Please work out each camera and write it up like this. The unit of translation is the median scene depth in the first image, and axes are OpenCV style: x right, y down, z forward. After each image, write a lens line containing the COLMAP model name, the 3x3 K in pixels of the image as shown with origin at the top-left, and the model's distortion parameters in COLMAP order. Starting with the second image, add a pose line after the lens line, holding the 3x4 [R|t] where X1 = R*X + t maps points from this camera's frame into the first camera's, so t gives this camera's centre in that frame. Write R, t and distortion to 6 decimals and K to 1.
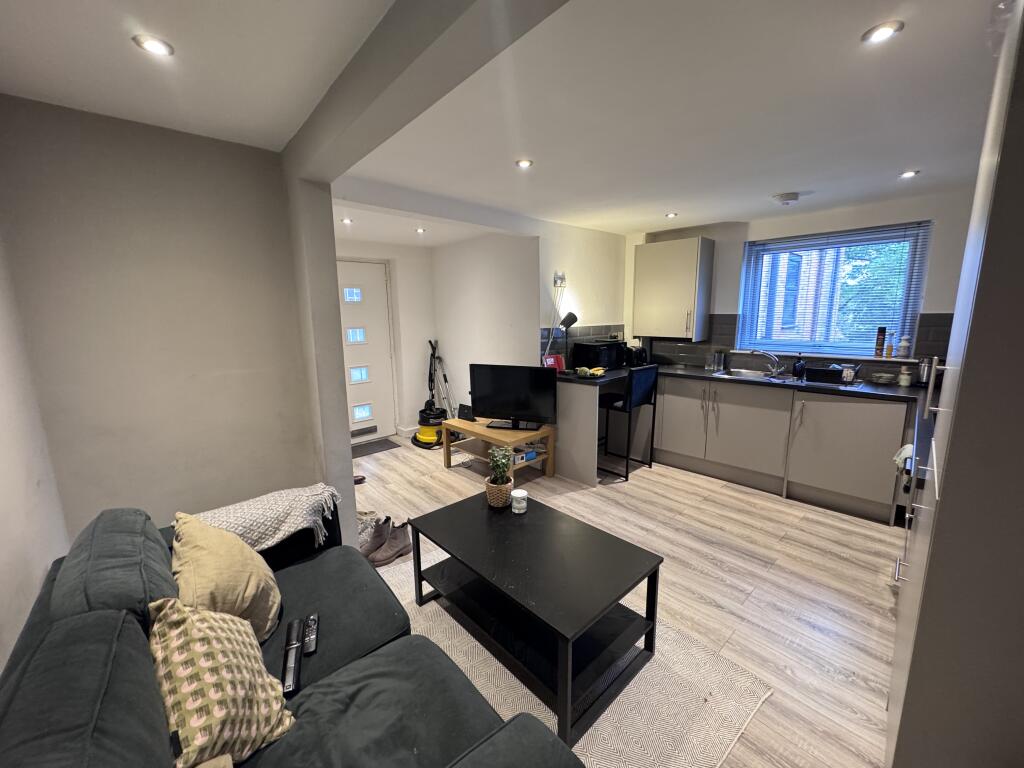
lens RADIAL K [[407.4, 0, 514.7], [0, 407.4, 383.5], [0, 0, 1]] dist [-0.000305, 0.000026]
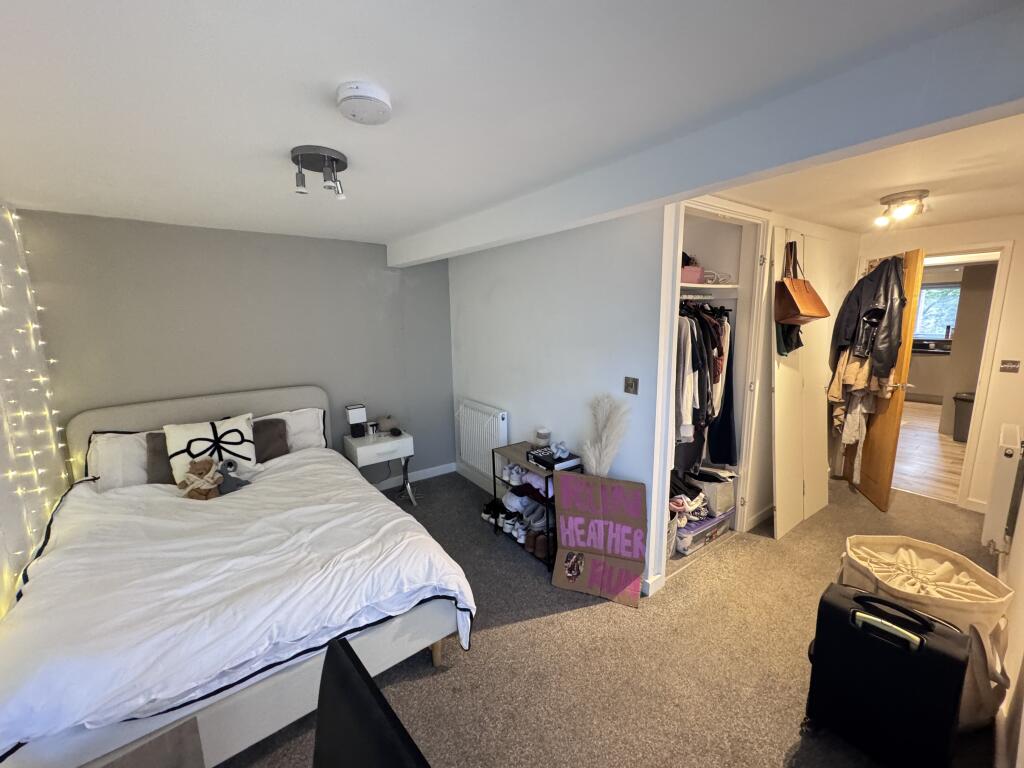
lens RADIAL K [[407.4, 0, 509.4], [0, 407.4, 382.0], [0, 0, 1]] dist [-0.000305, 0.000026]
pose [[0.995081, 0.012072, -0.098328, -1.407321], [-0.011772, 0.999924, 0.003628, 0.212539], [0.098364, -0.002453, 0.995147, -1.615406]]
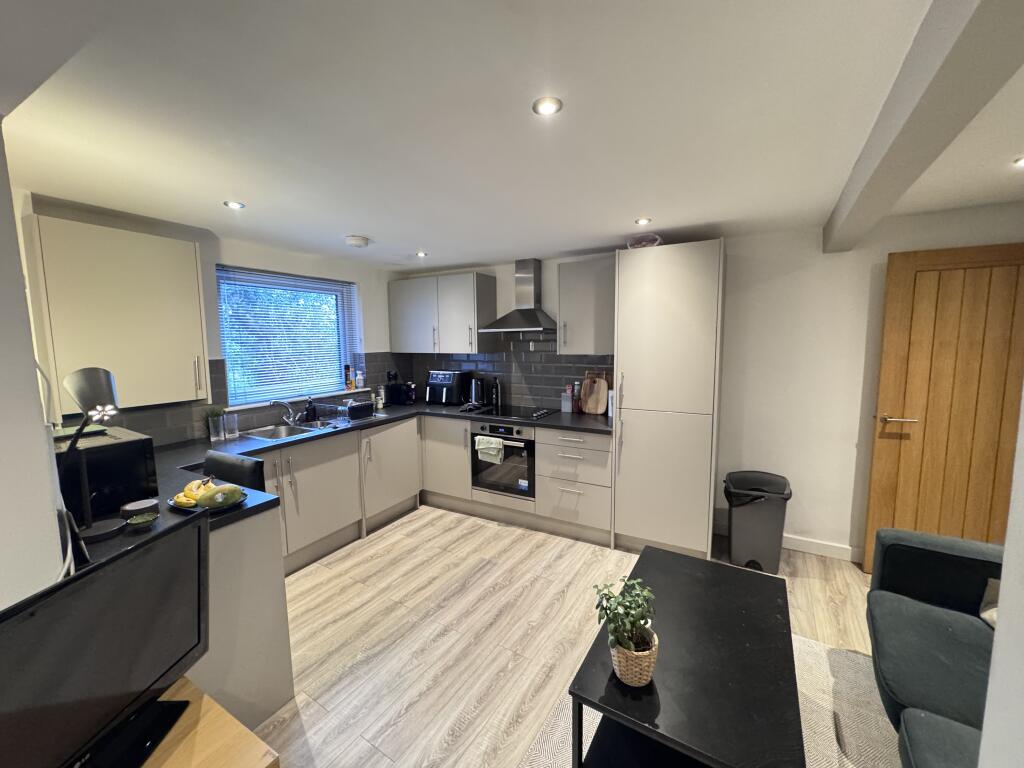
lens RADIAL K [[407.4, 0, 511.9], [0, 407.4, 379.7], [0, 0, 1]] dist [-0.000305, 0.000026]
pose [[-0.277985, -0.081593, 0.957114, -0.384232], [0.176717, 0.975036, 0.134447, -0.177351], [-0.944190, 0.206512, -0.256626, 0.889534]]
